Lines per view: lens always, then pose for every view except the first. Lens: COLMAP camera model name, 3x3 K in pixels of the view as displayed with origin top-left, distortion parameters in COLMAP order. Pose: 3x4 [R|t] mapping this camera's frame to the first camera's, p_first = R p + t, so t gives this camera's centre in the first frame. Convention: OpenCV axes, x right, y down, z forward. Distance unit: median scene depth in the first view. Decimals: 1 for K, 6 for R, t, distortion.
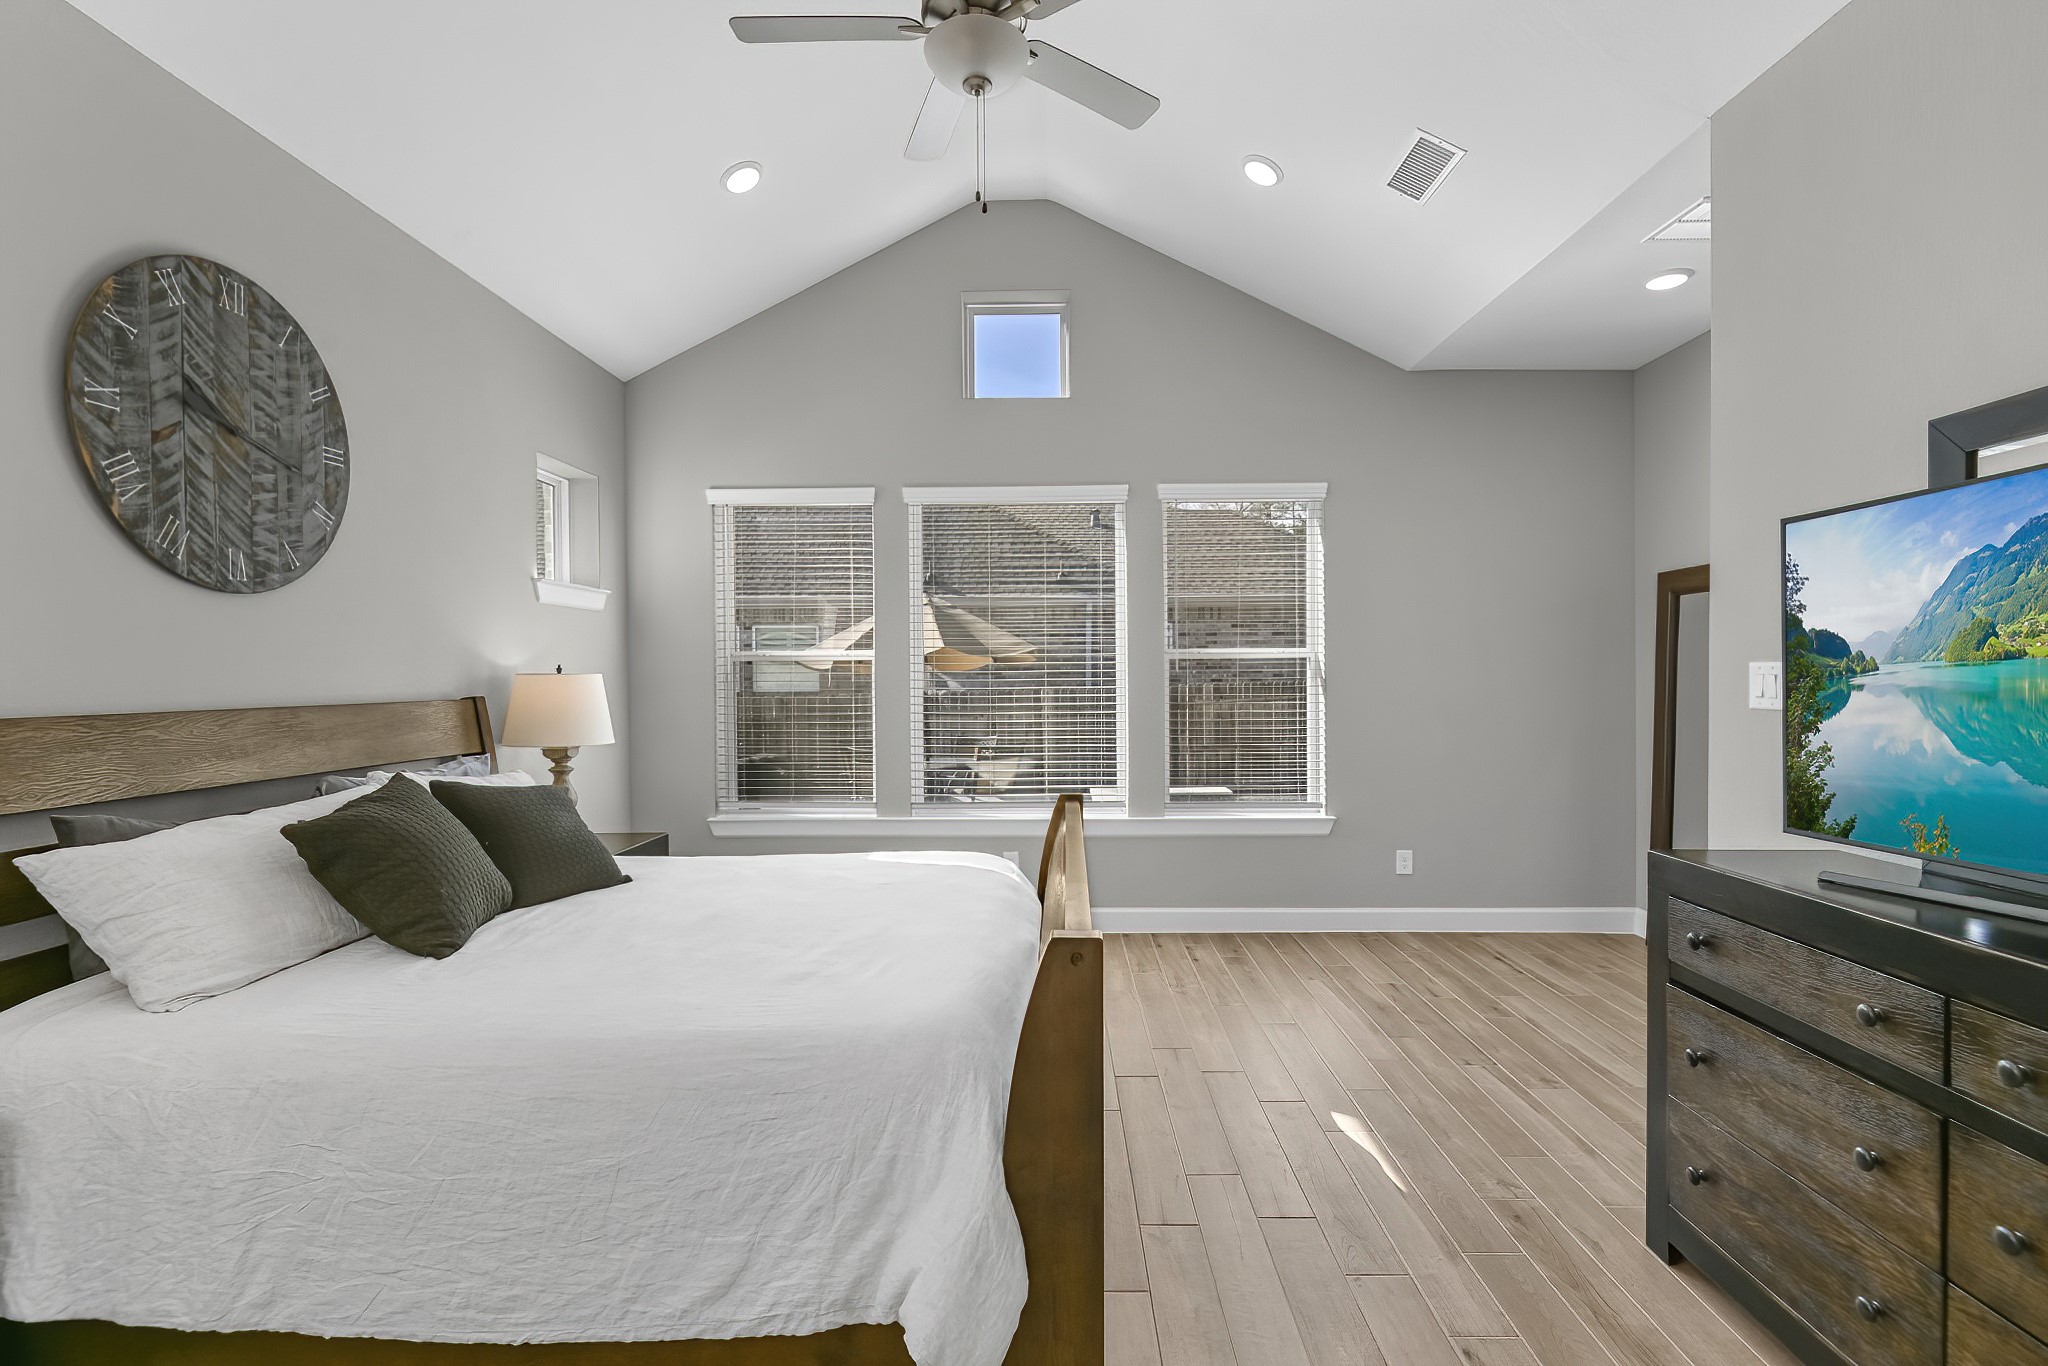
lens RADIAL K [[944.5, 0, 1033.1], [0, 944.5, 661.8], [0, 0, 1]] dist [0.002633, -0.000067]
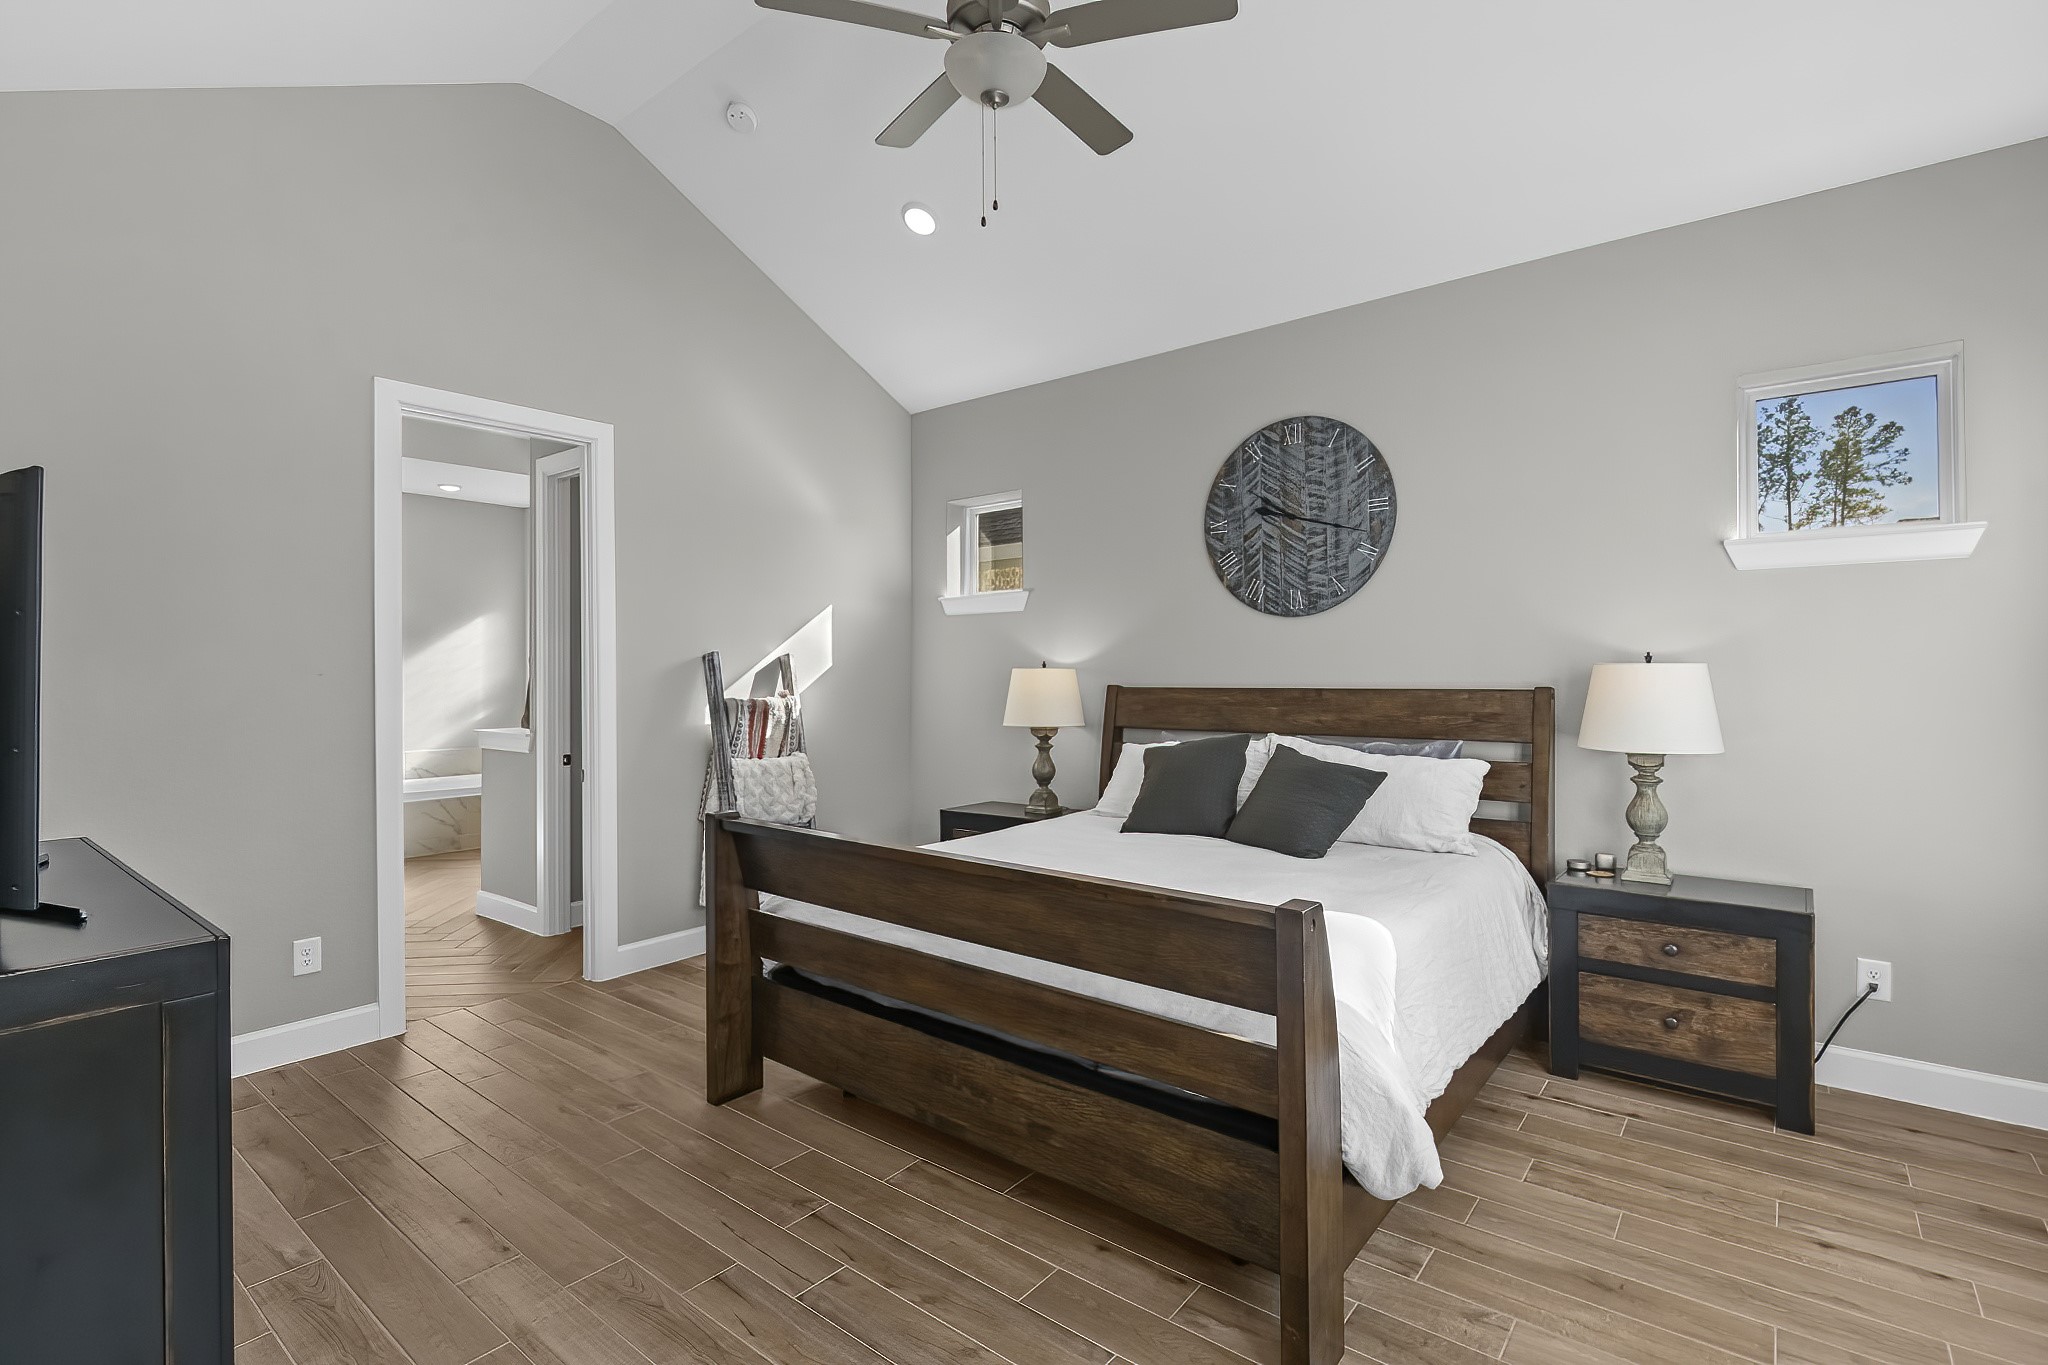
lens RADIAL K [[944.5, 0, 1033.1], [0, 944.5, 661.3], [0, 0, 1]] dist [0.002633, -0.000067]
pose [[-0.611372, 0.004797, -0.791329, 0.695859], [0.020494, 0.999742, -0.009773, 0.010095], [0.791078, -0.022193, -0.611313, 1.590999]]
